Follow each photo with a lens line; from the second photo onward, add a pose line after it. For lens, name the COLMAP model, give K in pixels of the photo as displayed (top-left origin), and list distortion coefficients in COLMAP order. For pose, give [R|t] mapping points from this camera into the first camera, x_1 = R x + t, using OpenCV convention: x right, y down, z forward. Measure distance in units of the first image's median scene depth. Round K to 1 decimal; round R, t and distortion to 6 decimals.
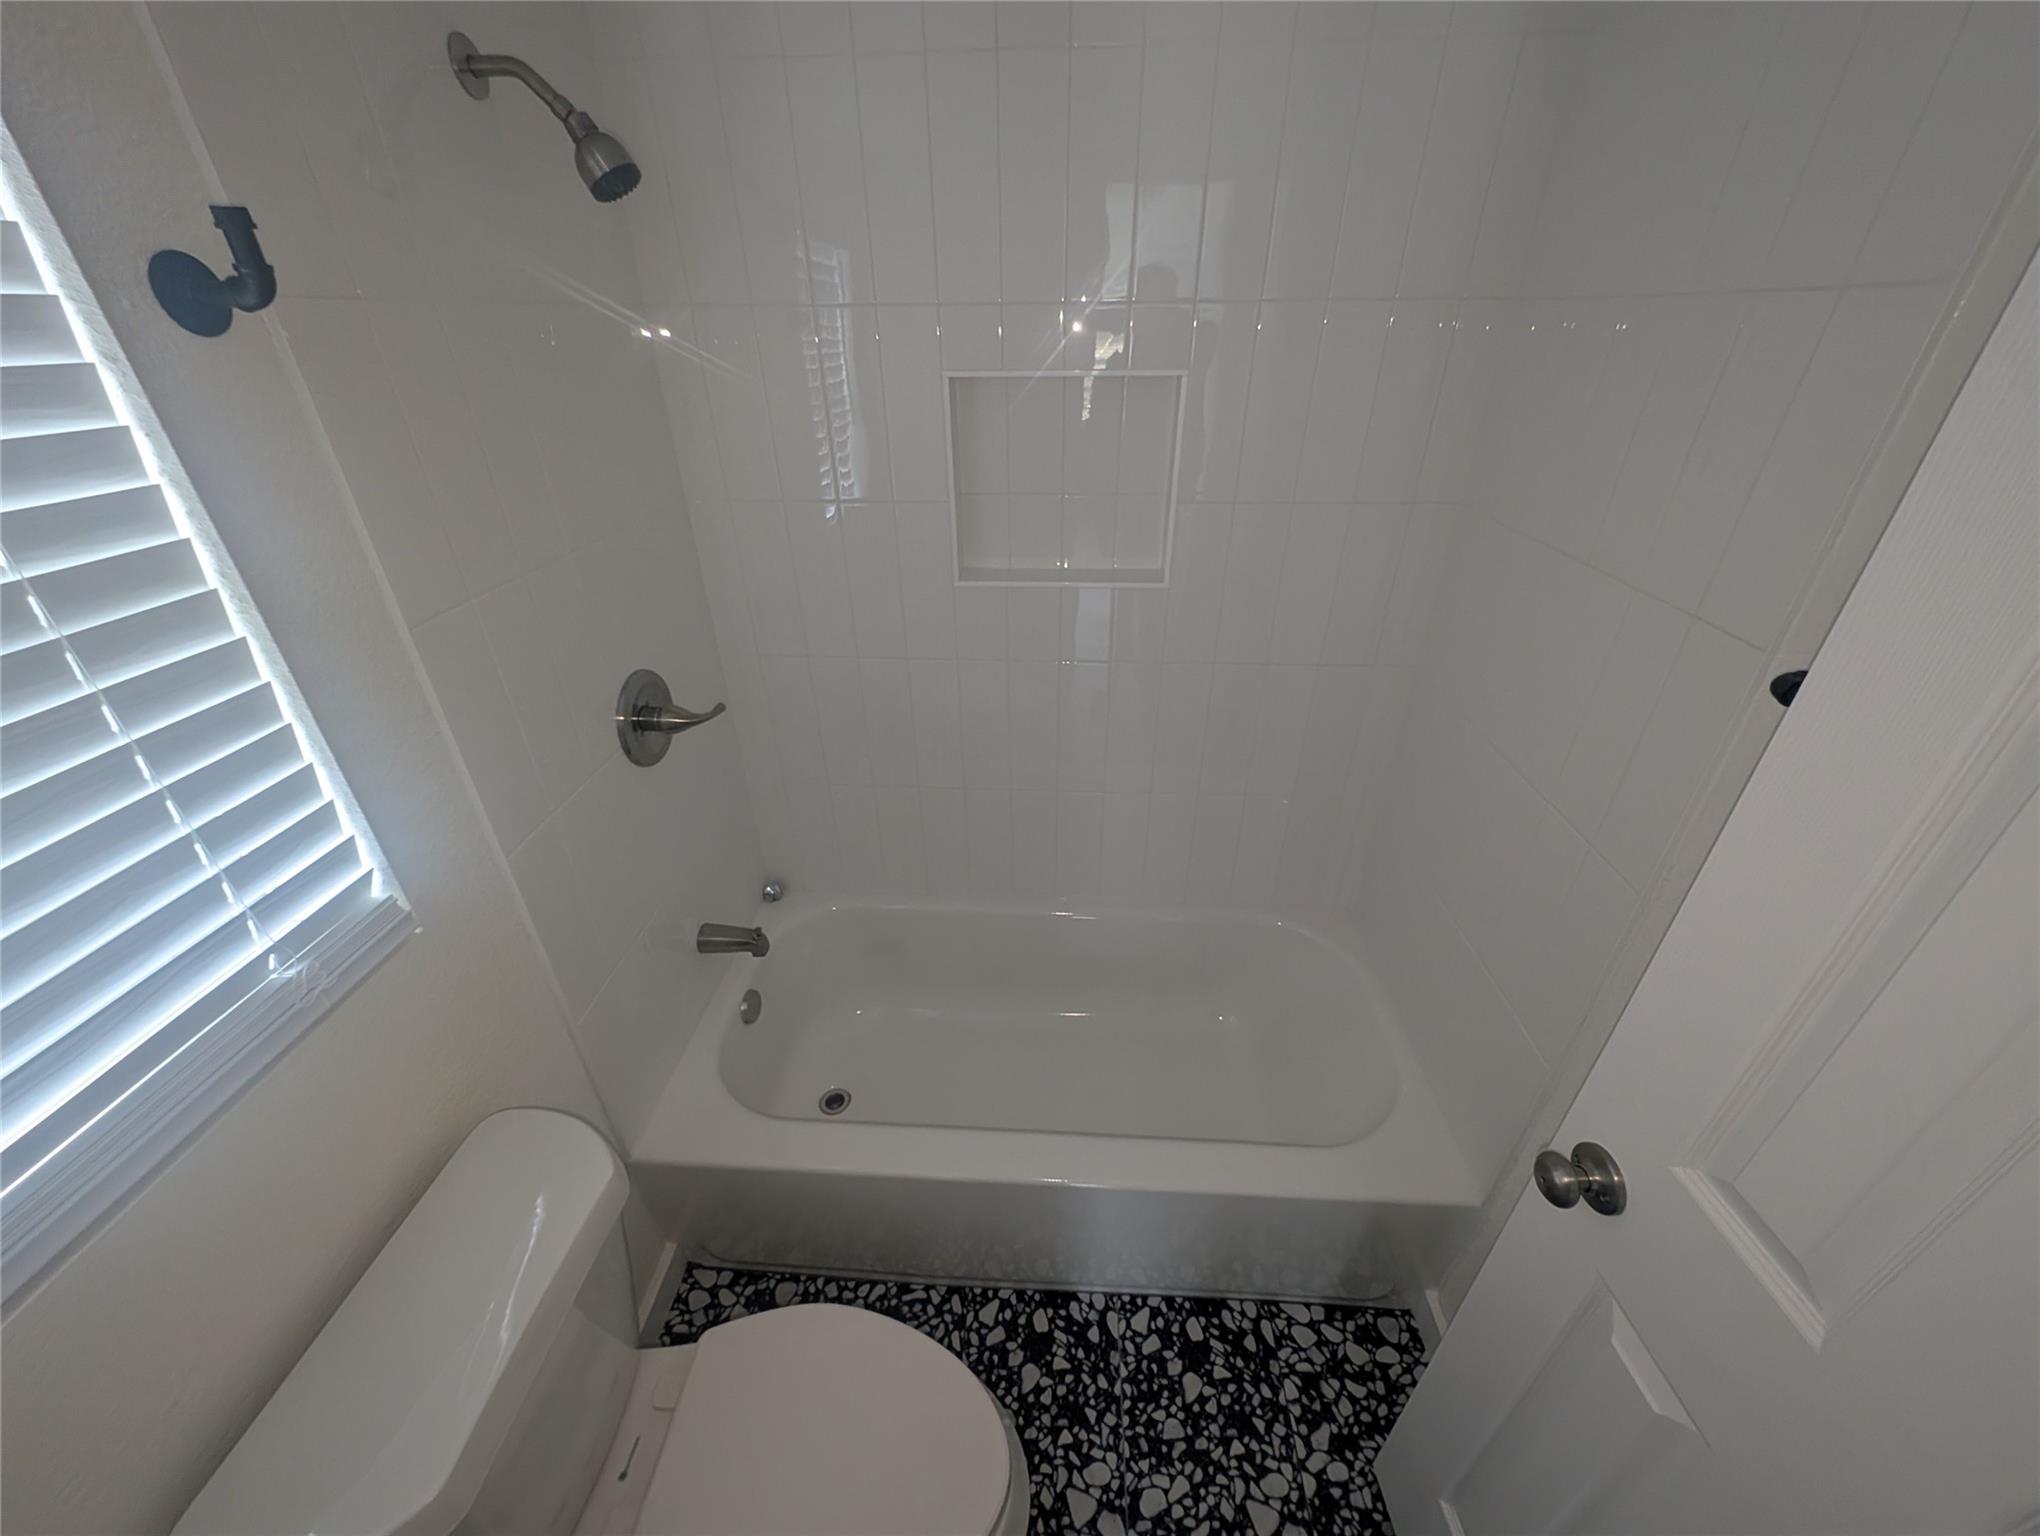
lens RADIAL K [[766.9, 0, 1026.7], [0, 766.9, 767.5], [0, 0, 1]] dist [0.023549, -0.008716]
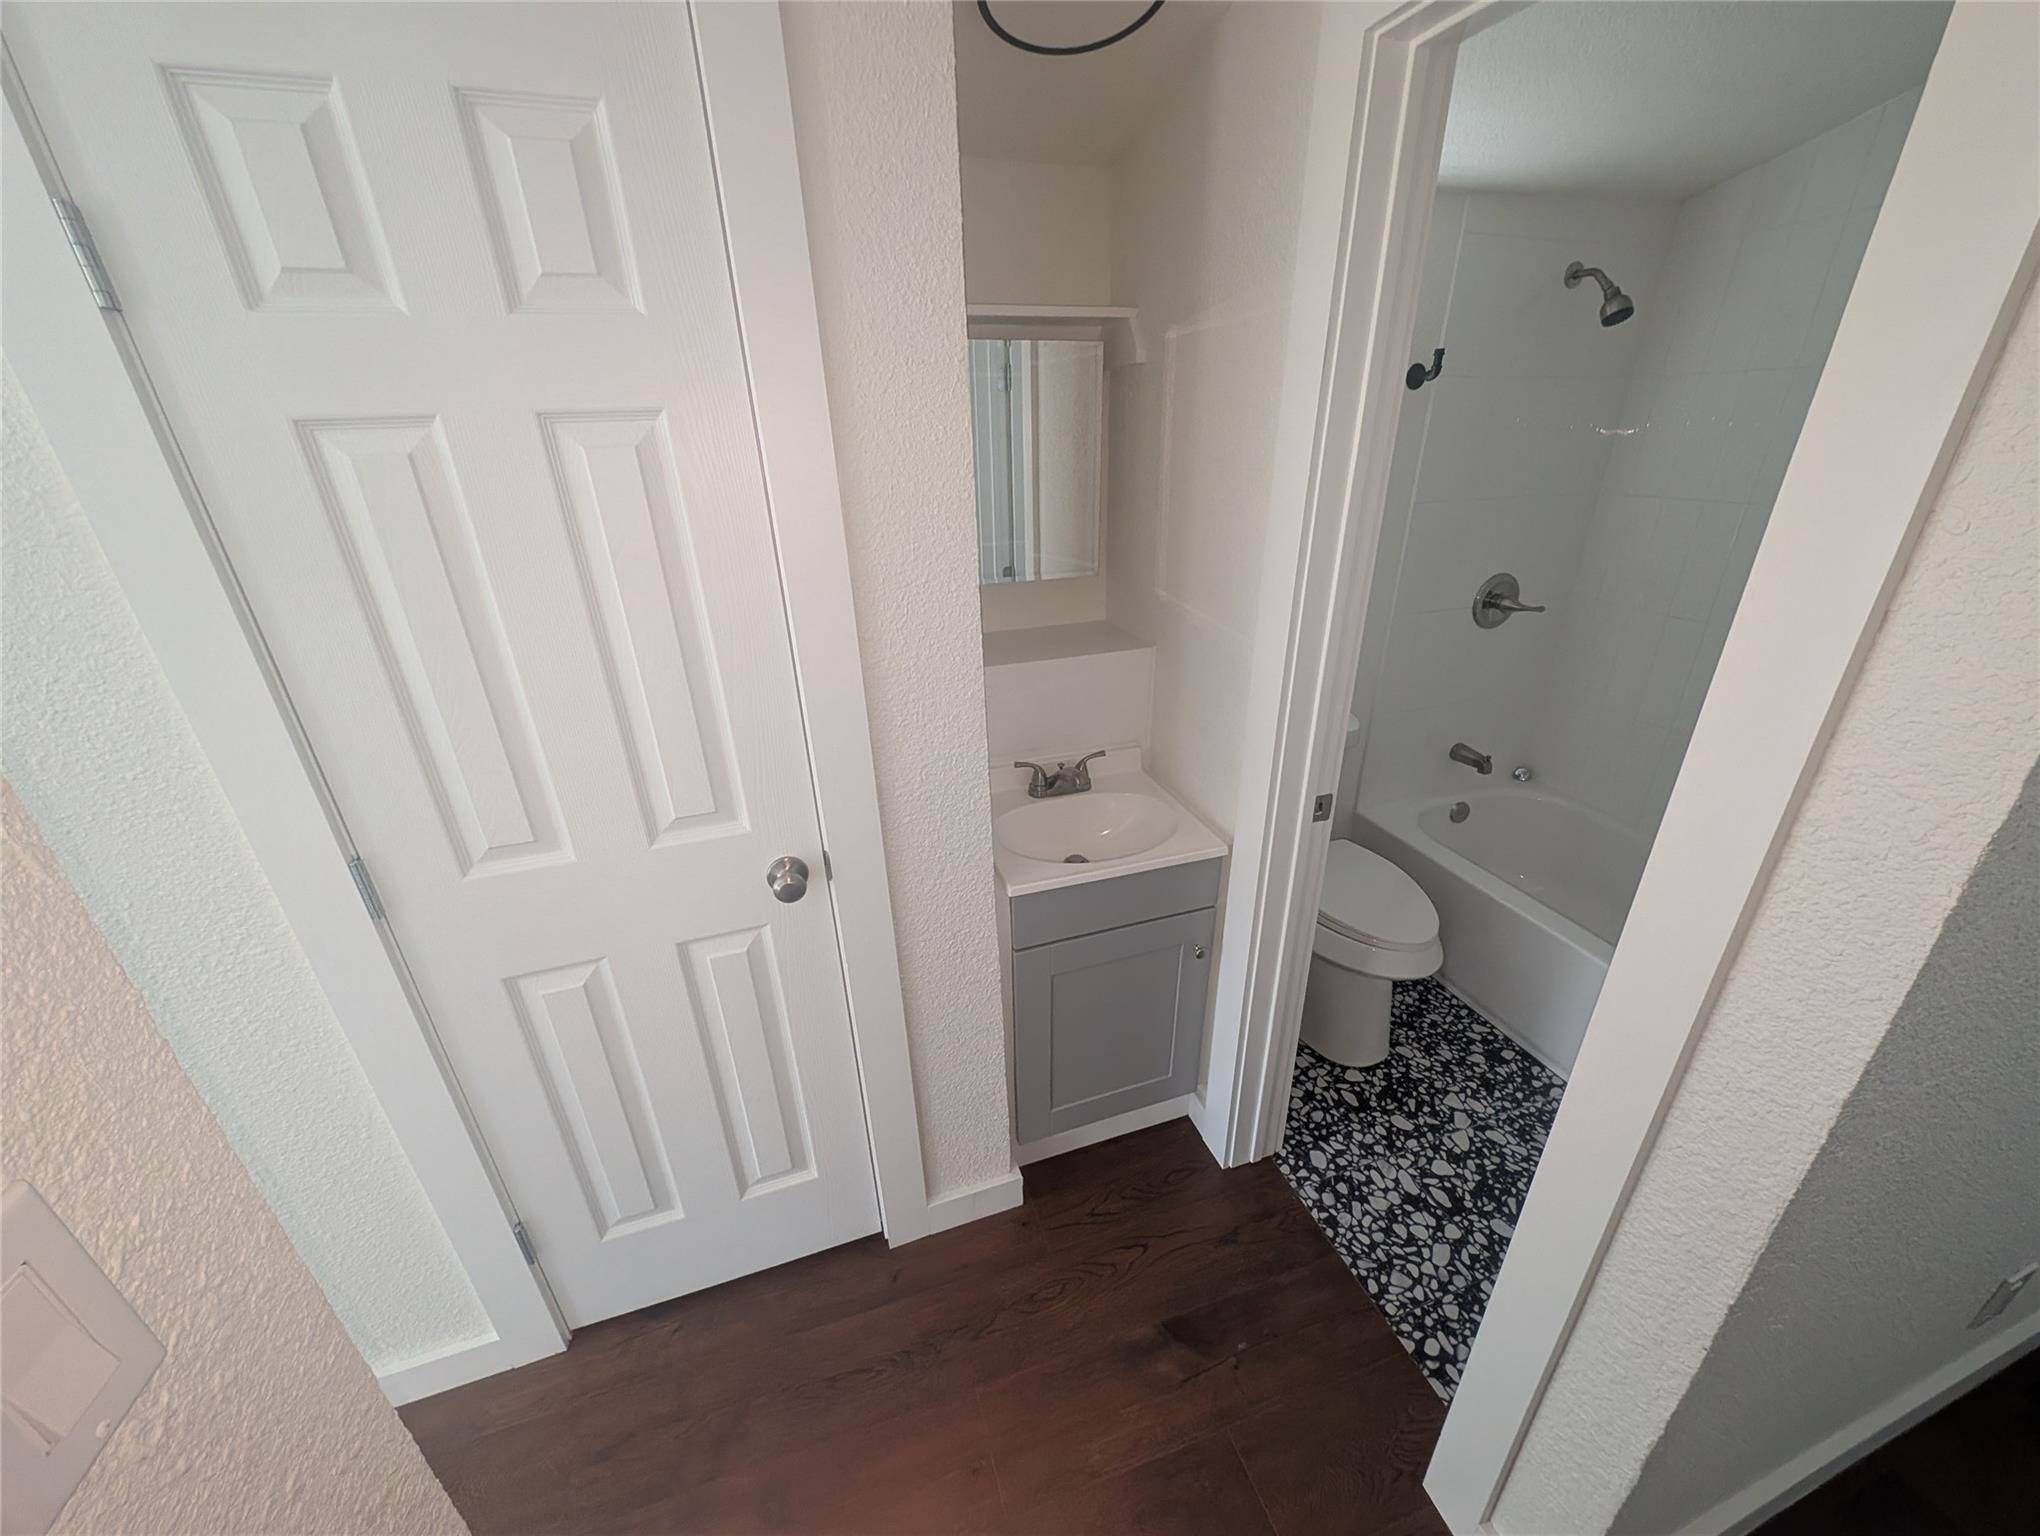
lens RADIAL K [[766.9, 0, 1026.7], [0, 766.9, 767.5], [0, 0, 1]] dist [0.023549, -0.008716]
pose [[0.373348, 0.377381, -0.847464, 0.754892], [-0.453809, 0.871050, 0.187960, 0.425050], [0.809116, 0.314412, 0.496464, -0.633177]]
